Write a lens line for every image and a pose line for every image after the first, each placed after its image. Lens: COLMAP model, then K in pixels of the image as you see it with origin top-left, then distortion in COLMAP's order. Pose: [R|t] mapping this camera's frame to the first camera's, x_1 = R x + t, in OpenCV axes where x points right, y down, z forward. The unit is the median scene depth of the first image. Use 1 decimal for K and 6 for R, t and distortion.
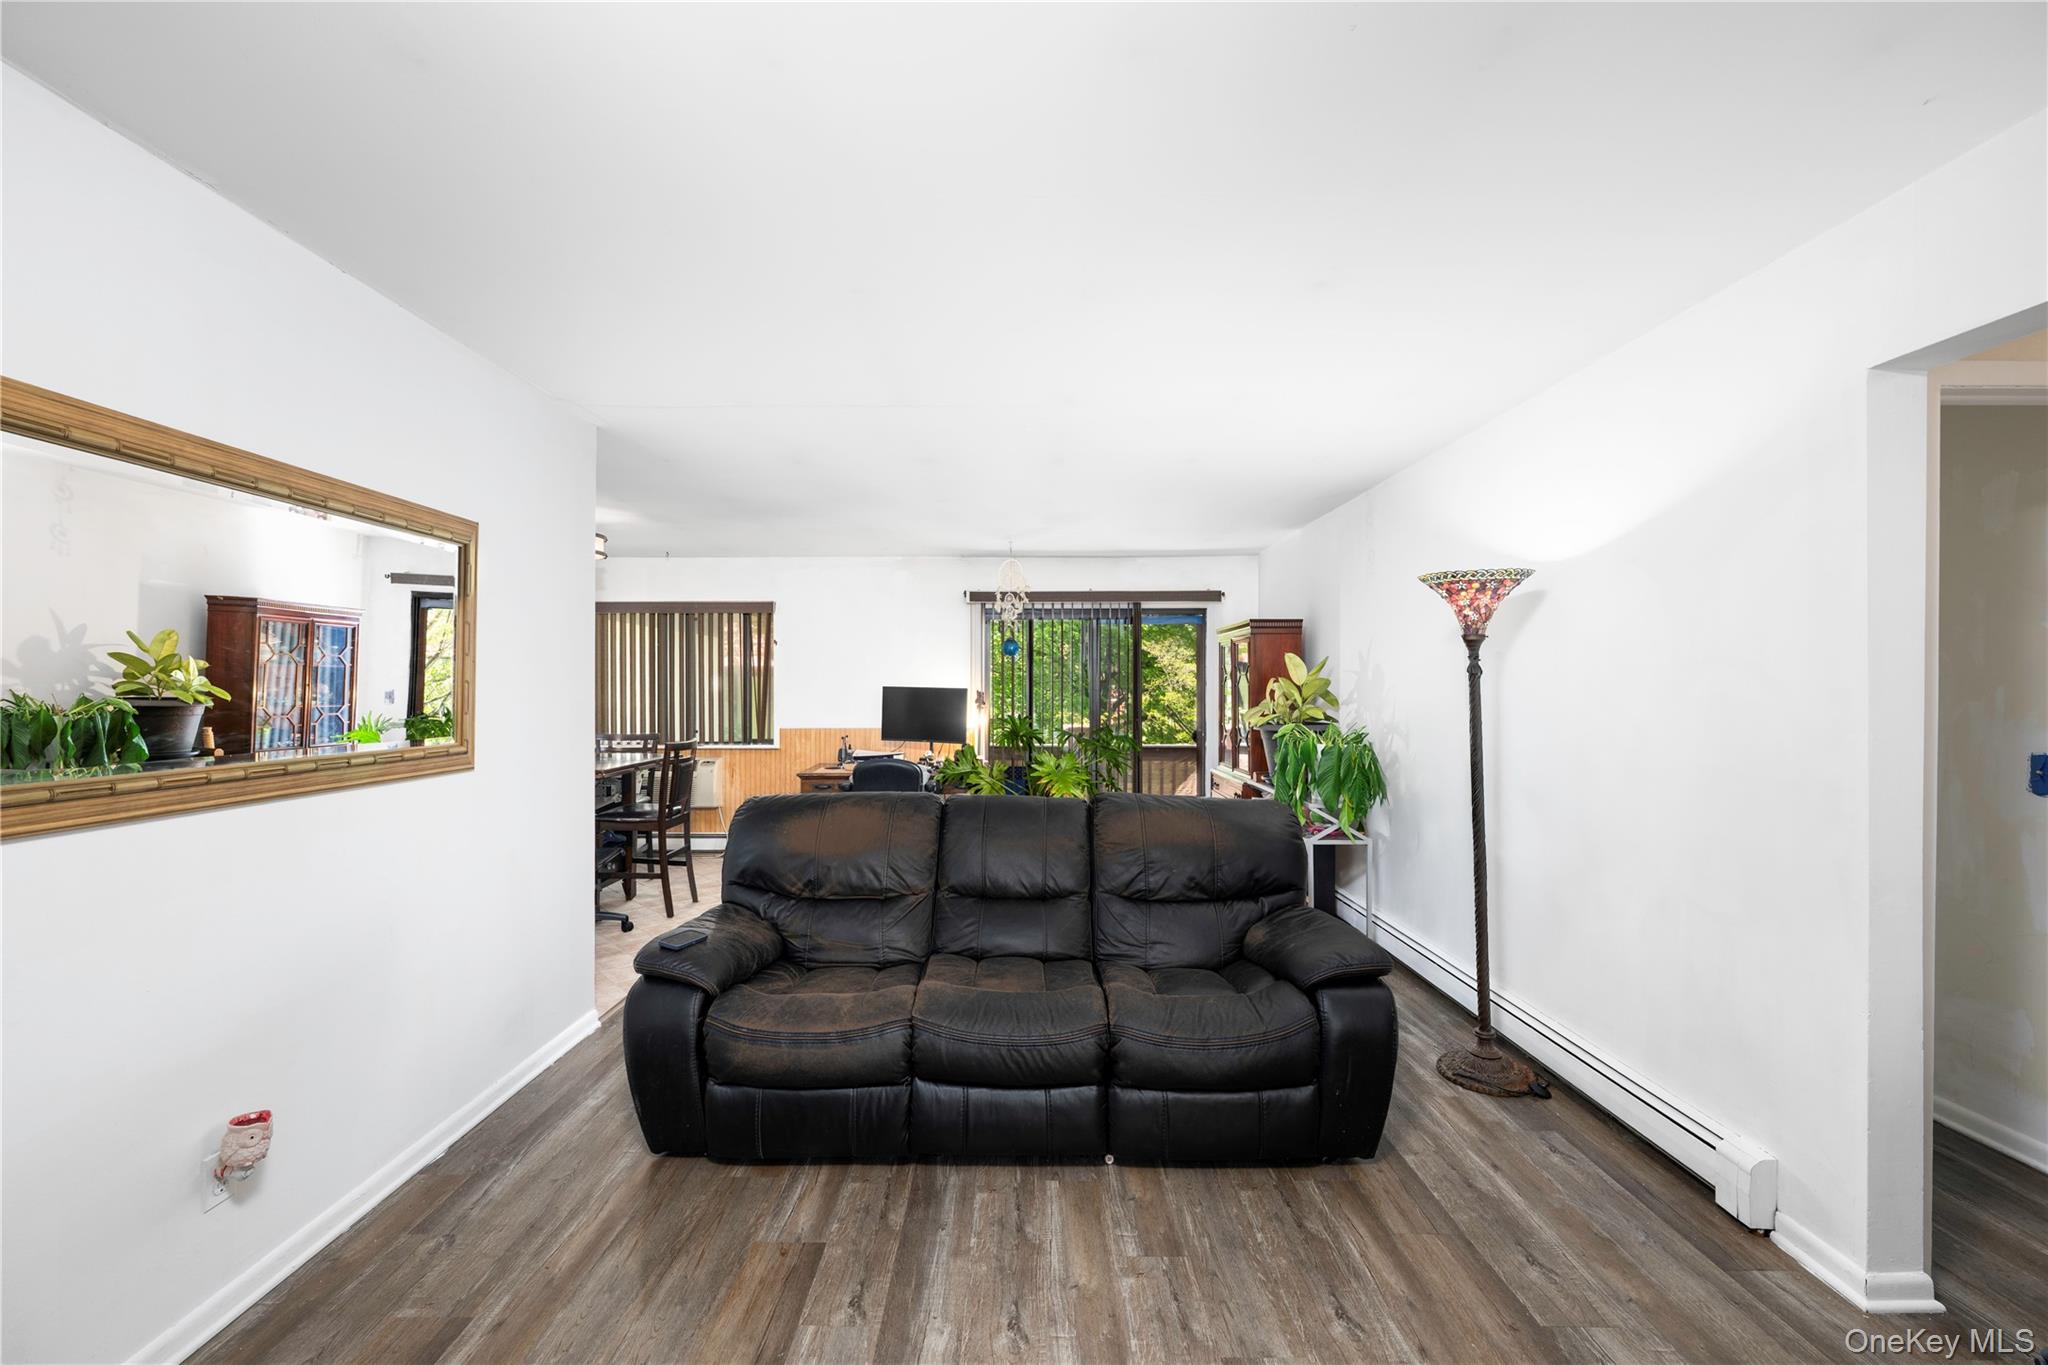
lens RADIAL K [[815.5, 0, 1024.0], [0, 815.5, 682.5], [0, 0, 1]] dist [-0.010569, -0.000033]
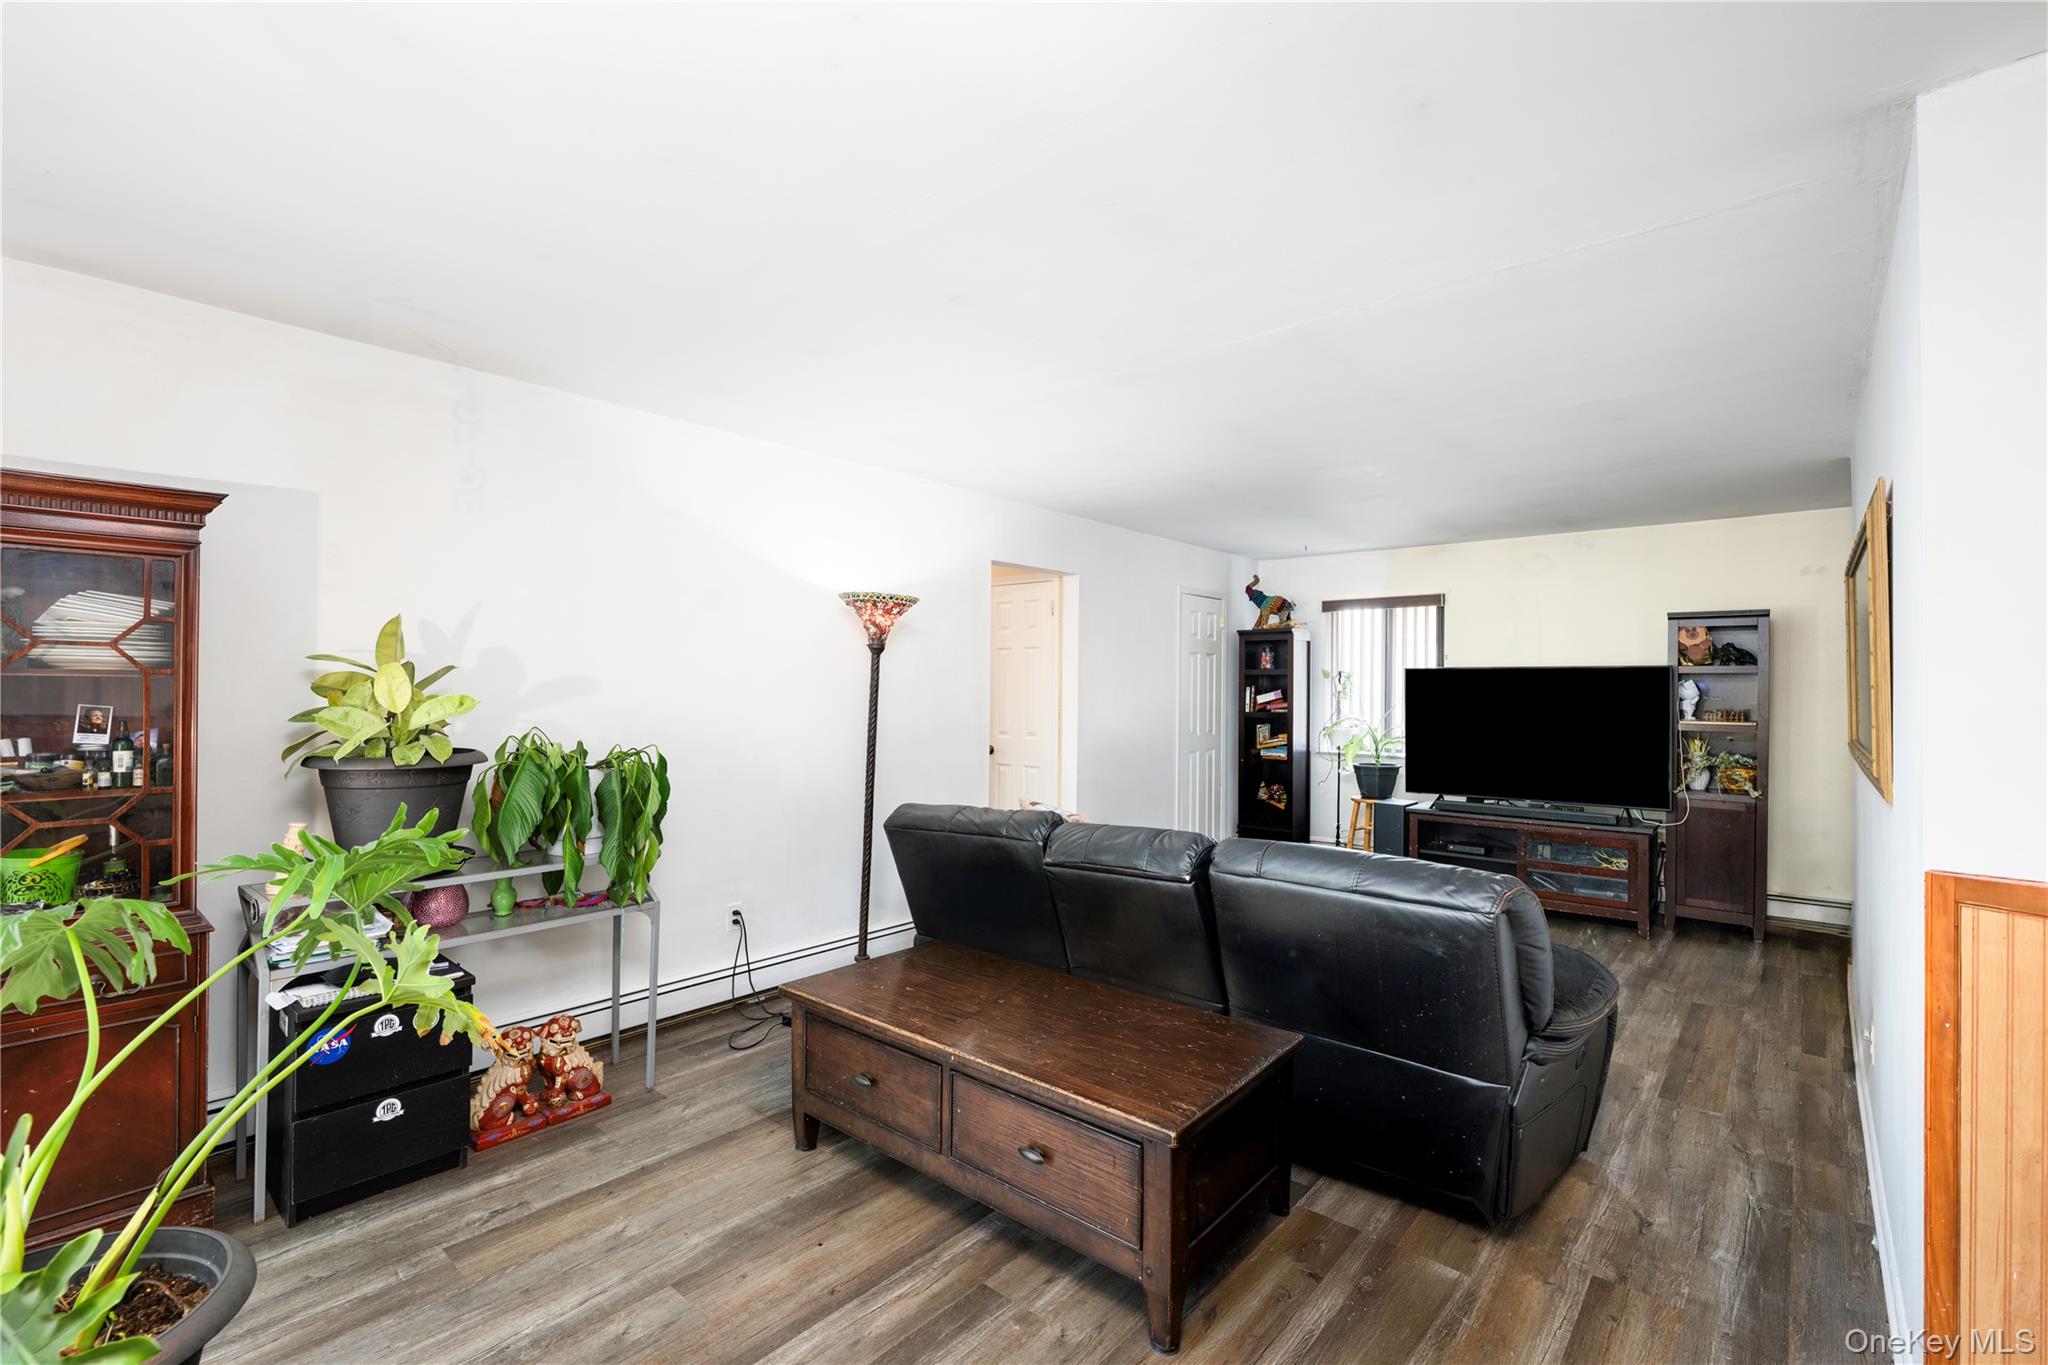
lens RADIAL K [[902.6, 0, 1024.0], [0, 902.6, 682.5], [0, 0, 1]] dist [0.000765, -0.000008]
pose [[-0.755635, -0.010214, 0.654913, -0.360962], [-0.011844, 0.999928, 0.001929, -0.002526], [-0.654885, -0.006299, -0.755702, 1.269328]]
